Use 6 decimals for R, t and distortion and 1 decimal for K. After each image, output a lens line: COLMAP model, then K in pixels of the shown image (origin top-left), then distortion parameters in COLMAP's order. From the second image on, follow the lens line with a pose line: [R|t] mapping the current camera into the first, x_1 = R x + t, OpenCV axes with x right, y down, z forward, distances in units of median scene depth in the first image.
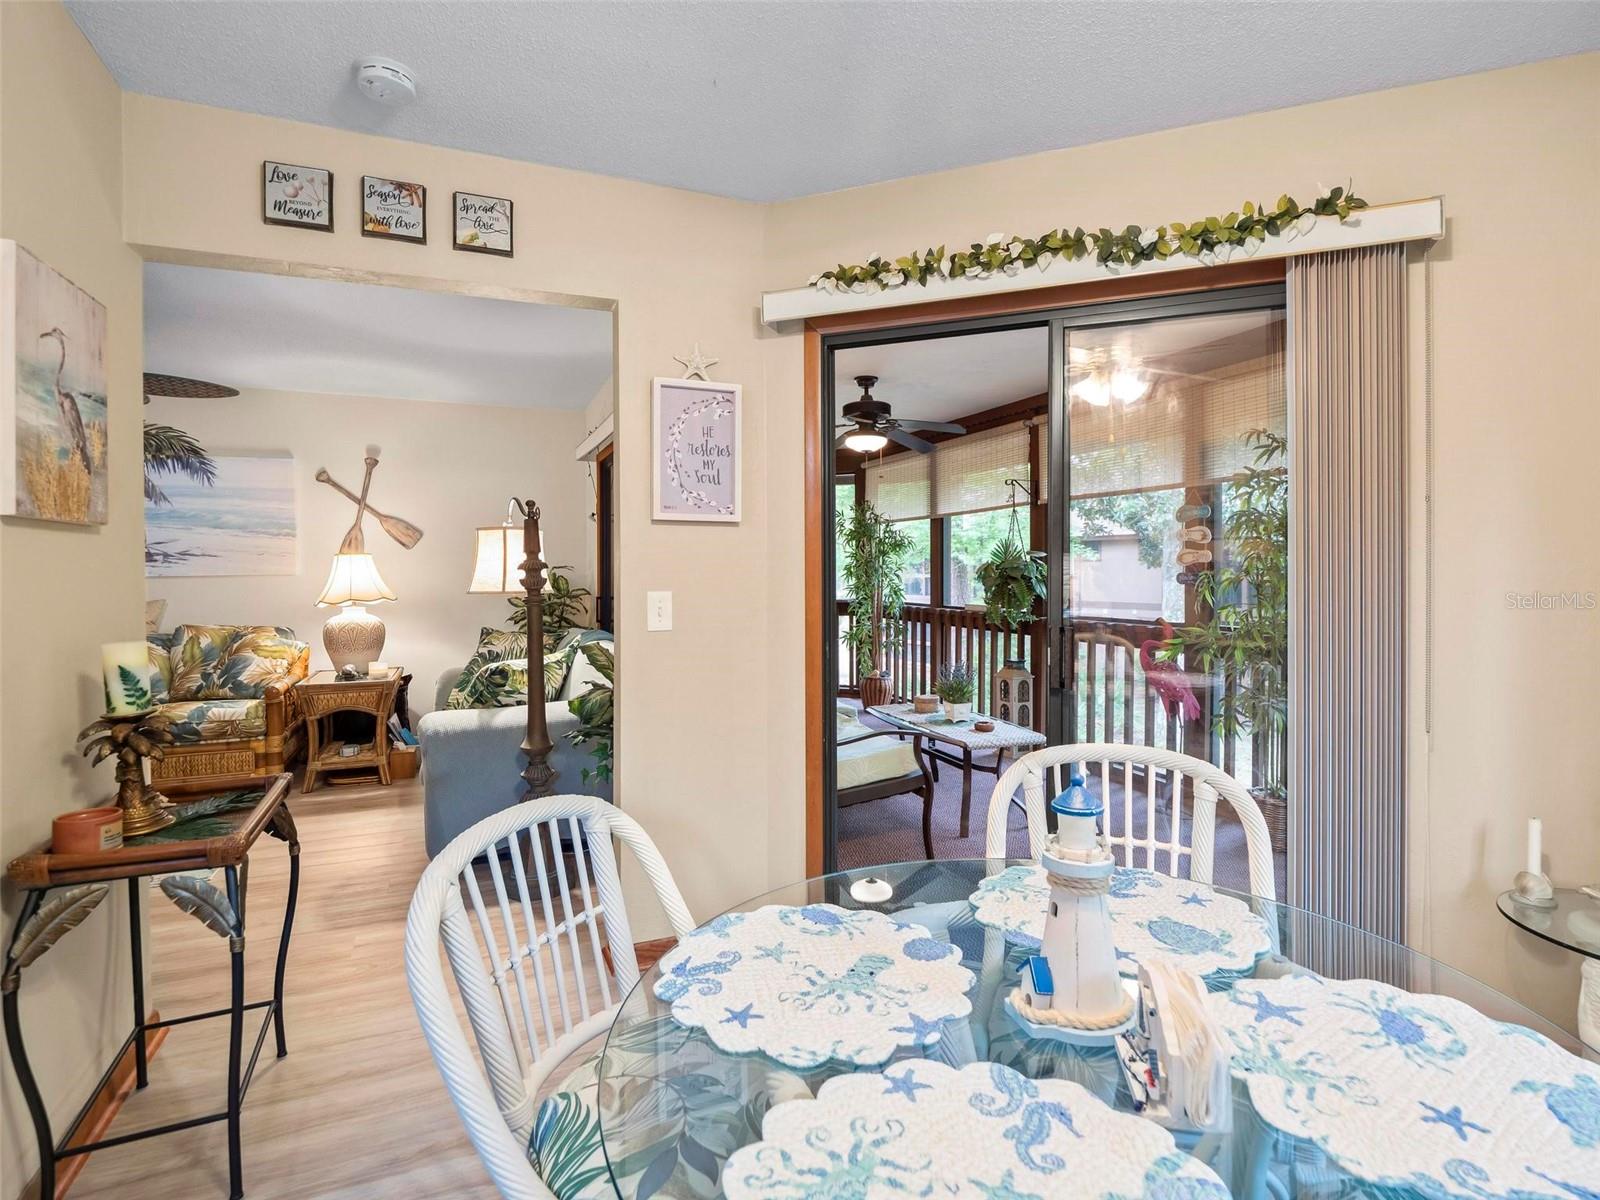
lens RADIAL K [[784.3, 0, 795.3], [0, 784.3, 579.1], [0, 0, 1]] dist [-0.000972, -0.007705]
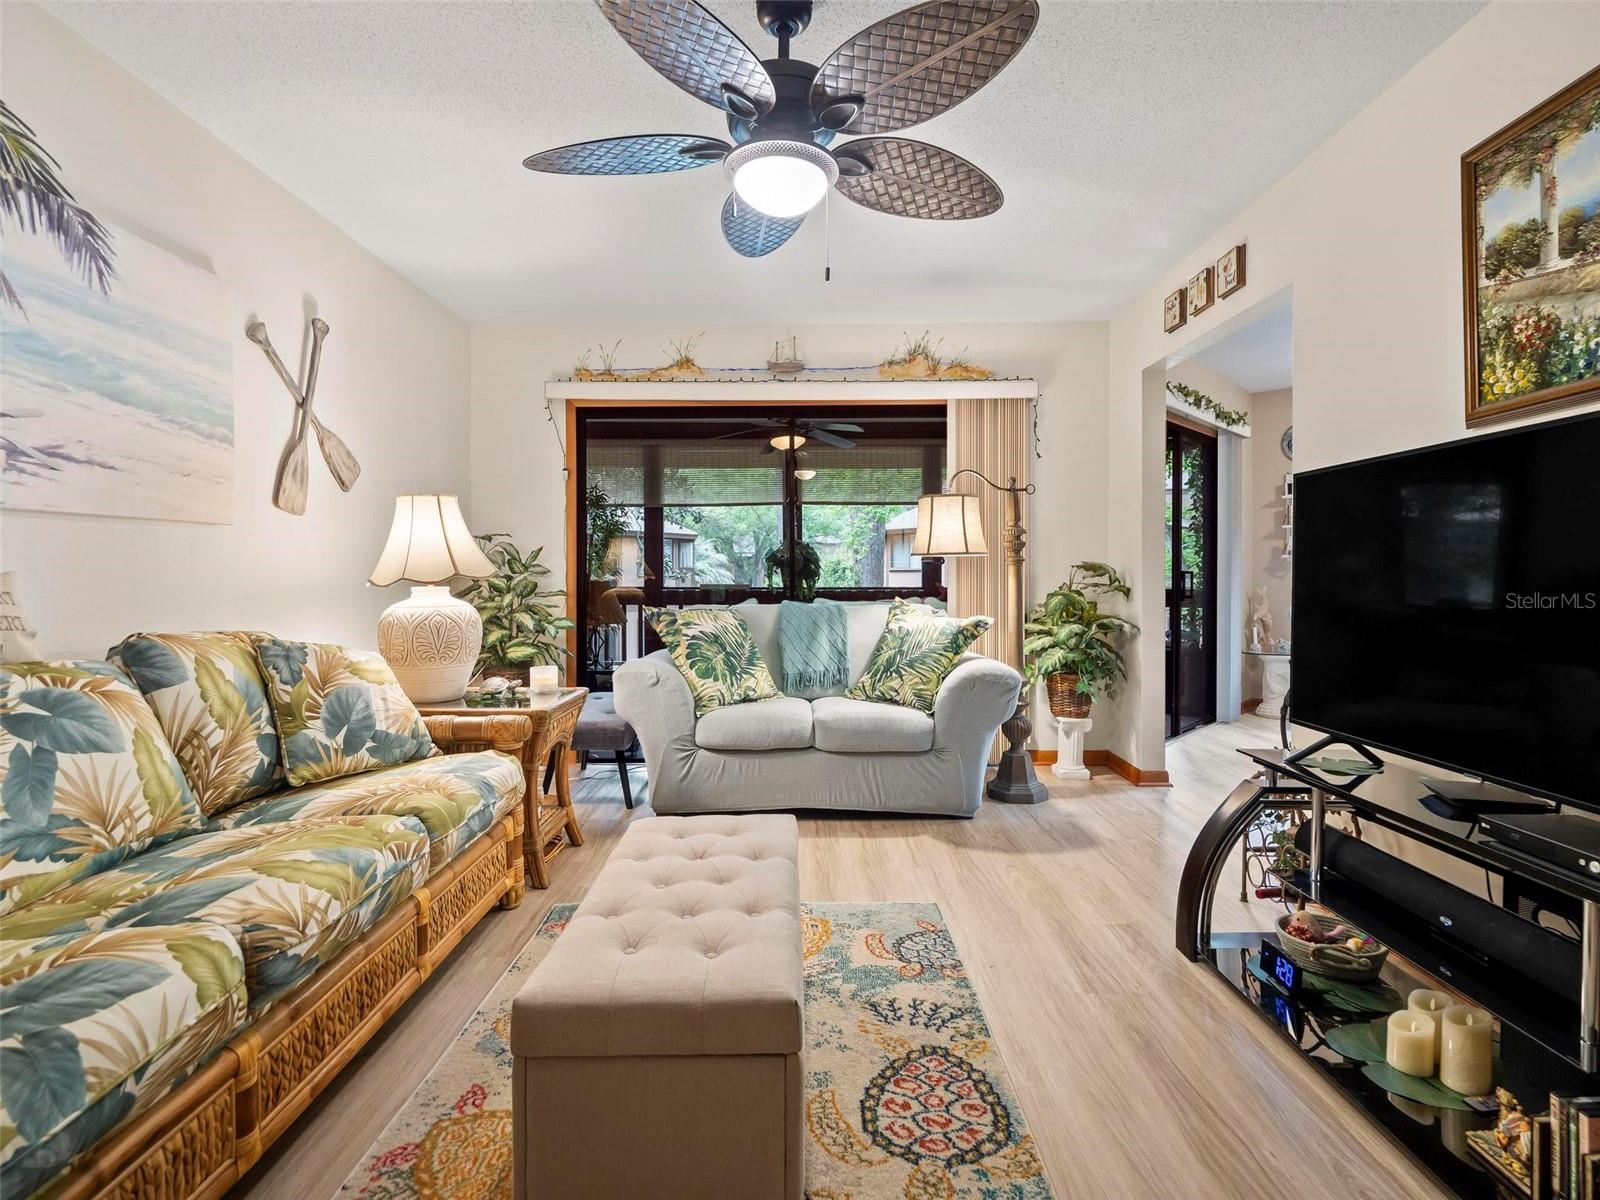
lens RADIAL K [[784.3, 0, 795.3], [0, 784.3, 579.1], [0, 0, 1]] dist [-0.000972, -0.007705]
pose [[0.400013, -0.002987, 0.916505, -1.113968], [0.012498, 0.999919, -0.002196, 0.039121], [-0.916424, 0.012333, 0.400018, 0.585270]]
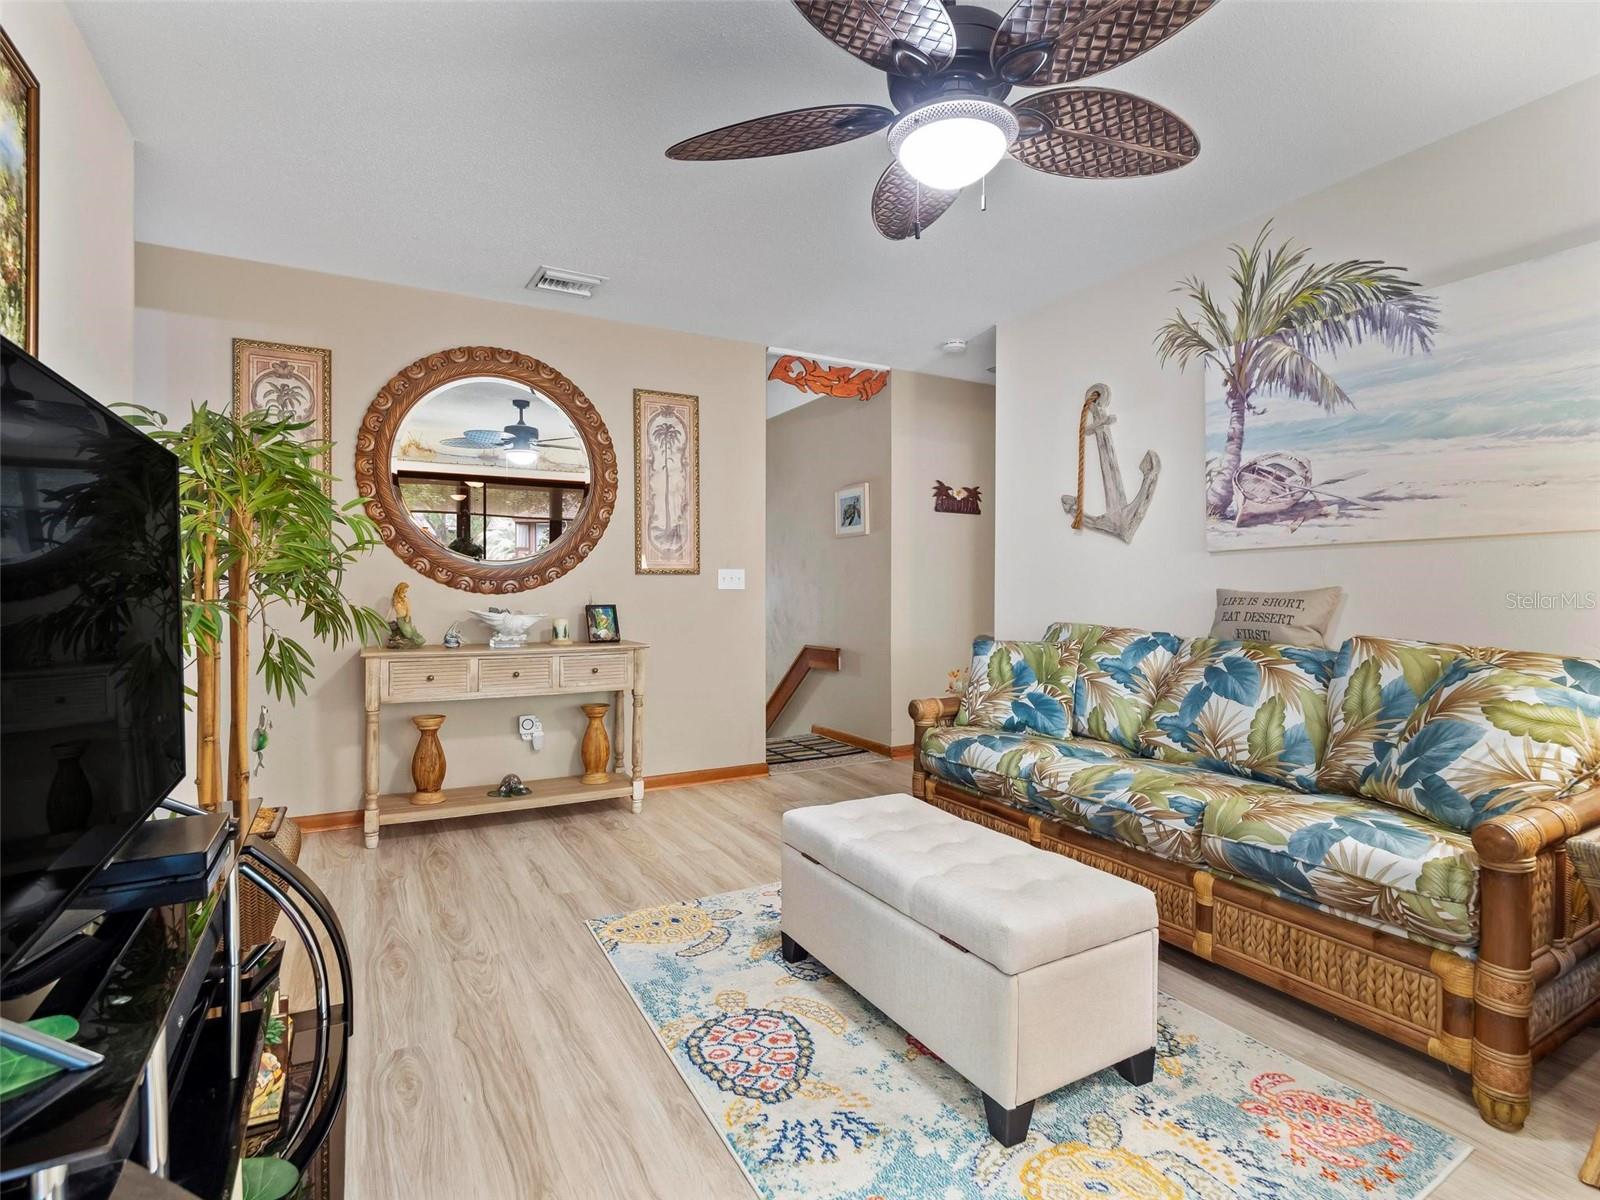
lens RADIAL K [[789.1, 0, 802.4], [0, 789.1, 587.5], [0, 0, 1]] dist [0.000807, -0.008166]
pose [[0.106641, 0.004690, -0.994287, -0.351572], [-0.016723, 0.999856, 0.002923, 0.035012], [0.994157, 0.016315, 0.106704, 0.650588]]
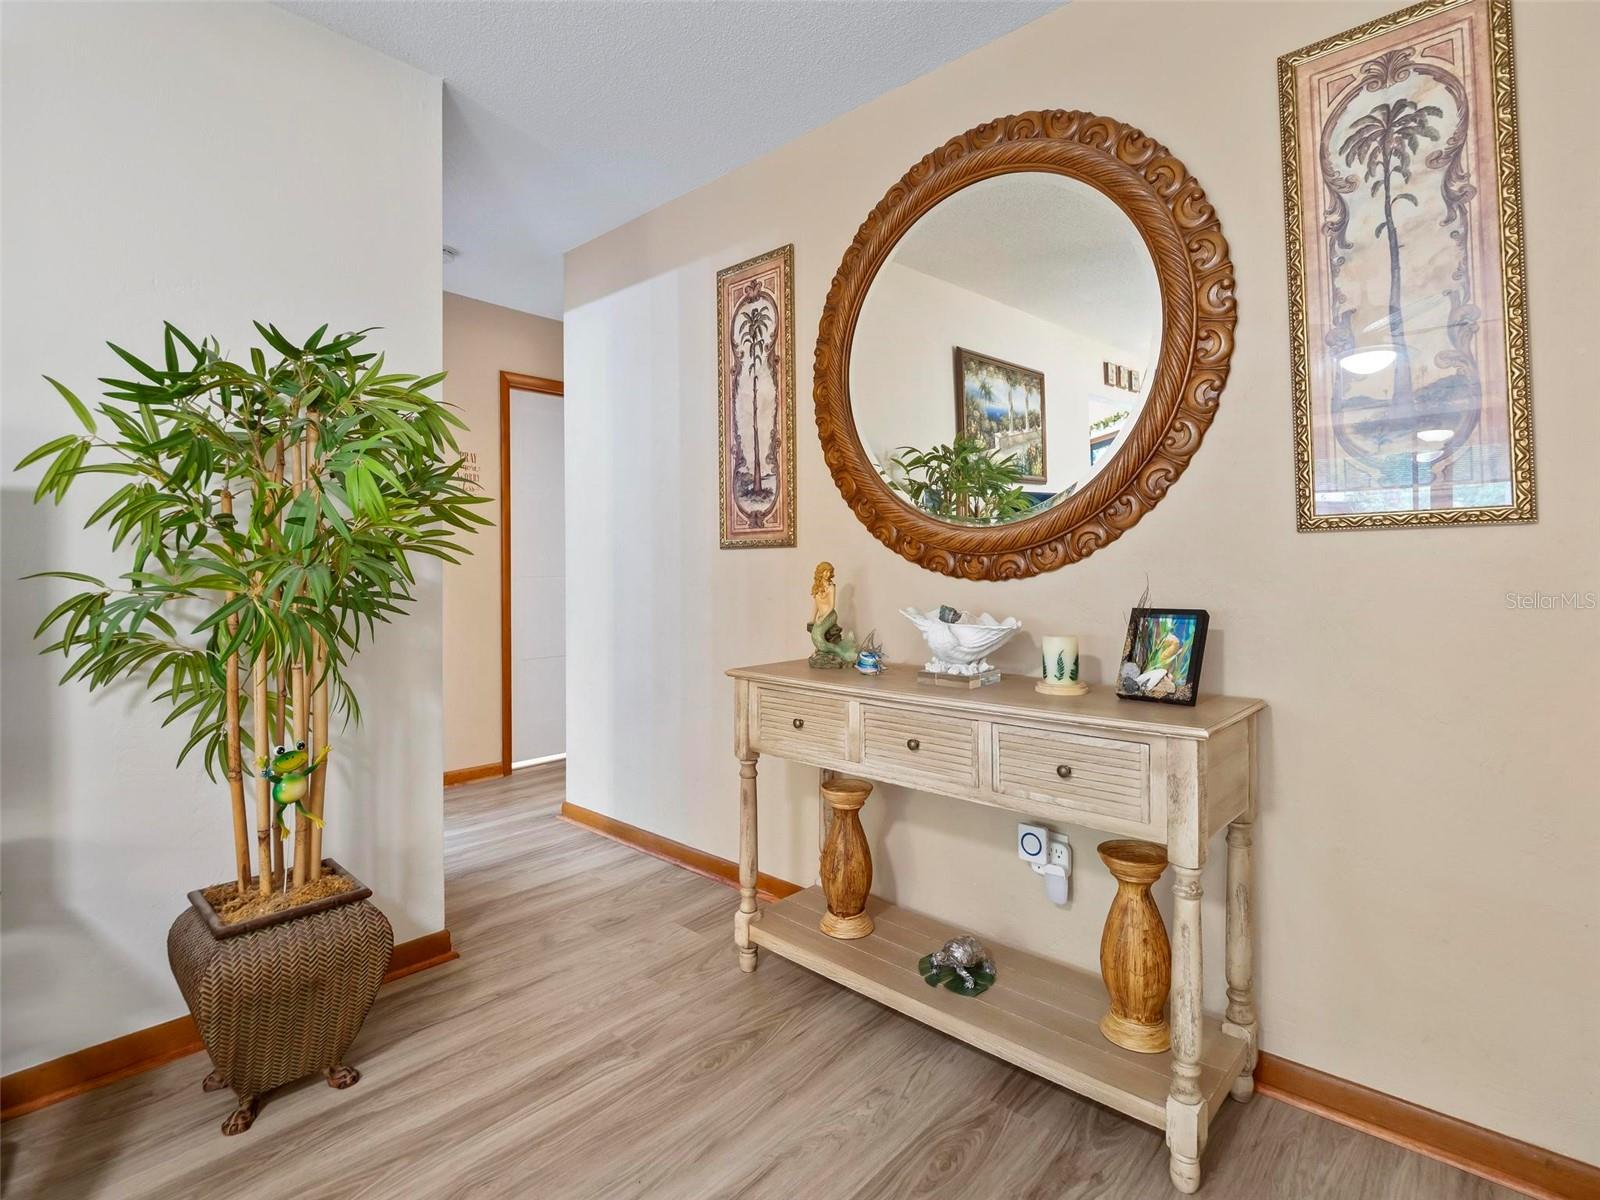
lens RADIAL K [[791.8, 0, 799.5], [0, 791.8, 547.2], [0, 0, 1]] dist [-0.014814, -0.000176]
pose [[-0.910234, 0.003052, -0.414083, -0.953017], [0.007879, 0.999919, -0.009949, 0.034591], [0.414019, -0.012319, -0.910185, 0.786206]]
